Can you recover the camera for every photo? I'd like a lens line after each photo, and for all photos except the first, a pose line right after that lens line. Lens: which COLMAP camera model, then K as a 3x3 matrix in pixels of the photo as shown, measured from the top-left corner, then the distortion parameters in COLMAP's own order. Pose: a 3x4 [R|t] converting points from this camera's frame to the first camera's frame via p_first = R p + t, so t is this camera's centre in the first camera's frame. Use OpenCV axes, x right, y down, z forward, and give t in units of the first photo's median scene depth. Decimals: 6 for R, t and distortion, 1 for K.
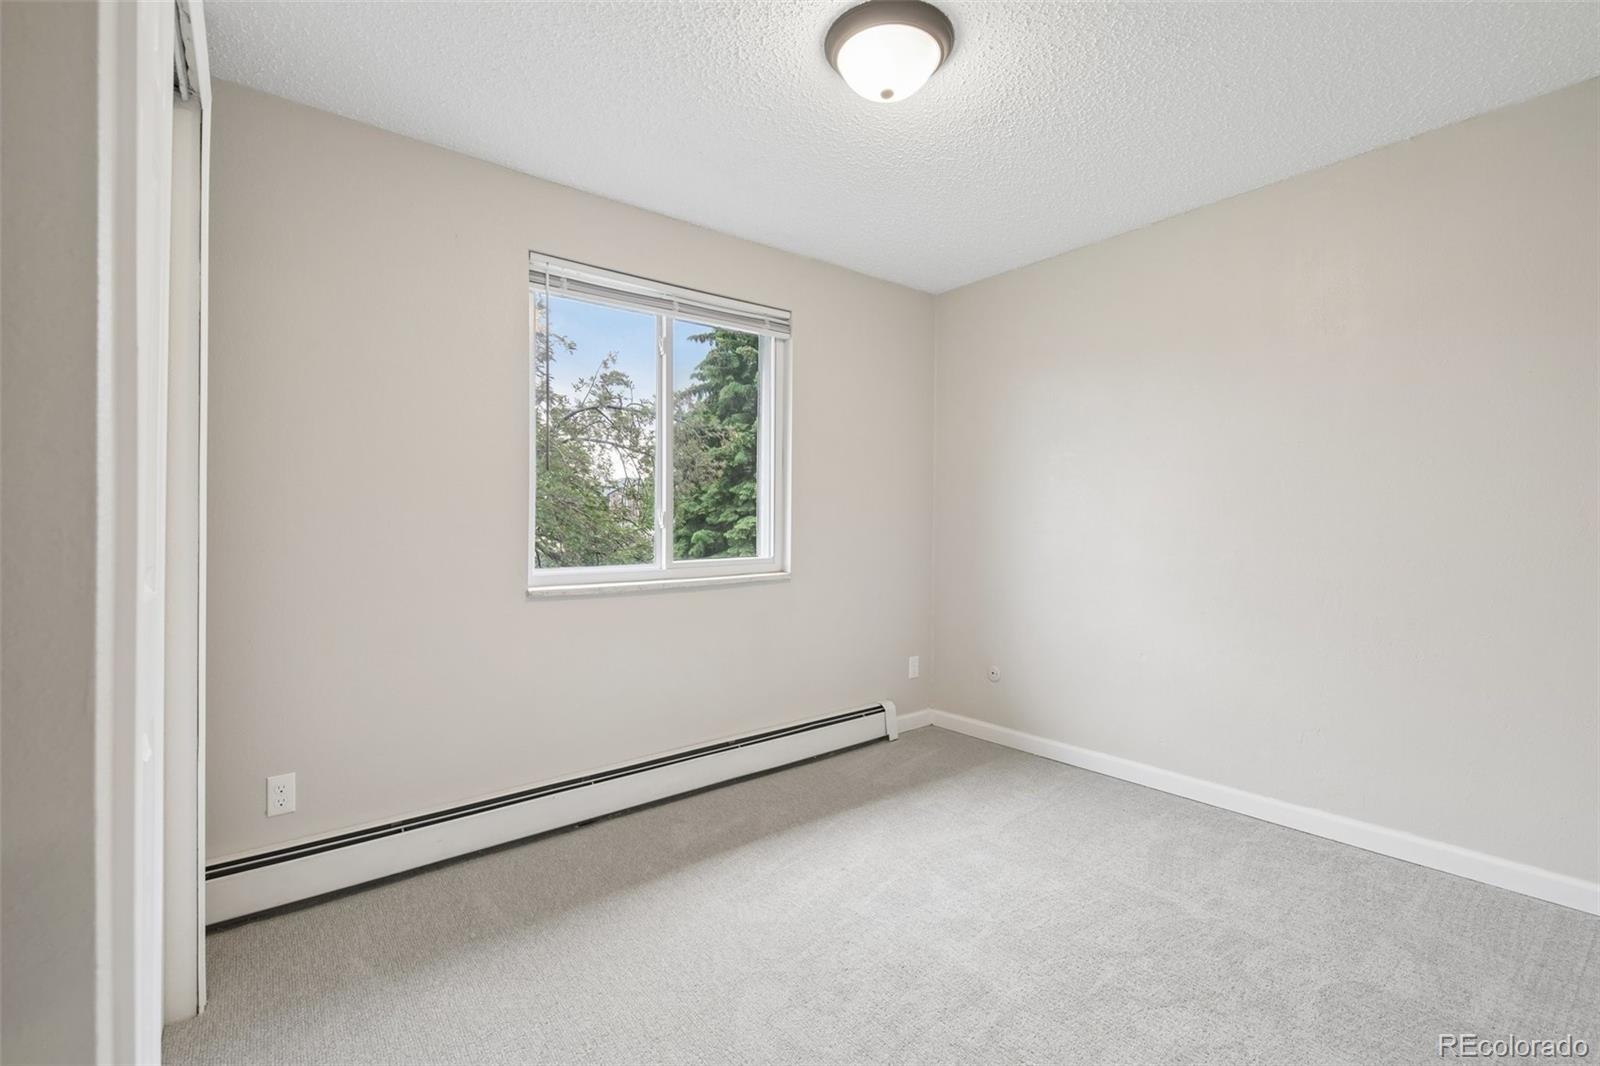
lens RADIAL K [[685.3, 0, 798.0], [0, 685.3, 529.7], [0, 0, 1]] dist [-0.000191, -0.009099]
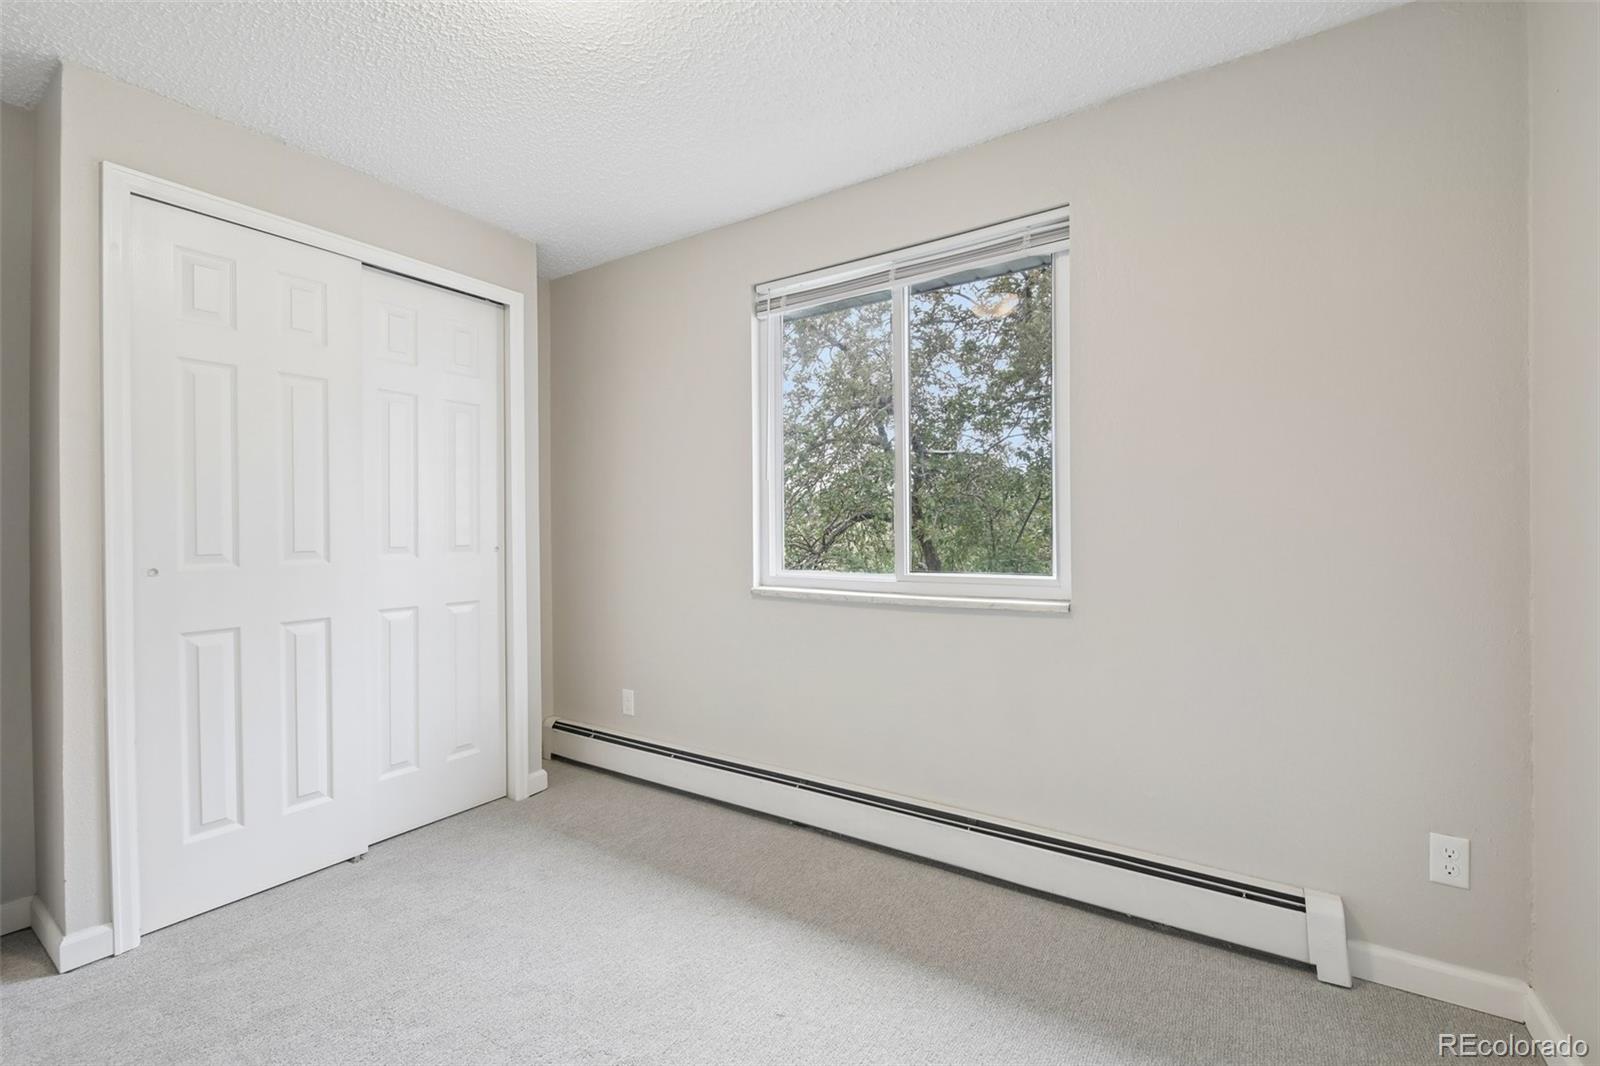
lens RADIAL K [[685.3, 0, 799.3], [0, 685.3, 529.3], [0, 0, 1]] dist [-0.000191, -0.009099]
pose [[0.303842, -0.003173, -0.952717, 0.593781], [-0.012112, 0.999901, -0.007192, -0.000267], [0.952645, 0.013724, 0.303774, 0.622477]]
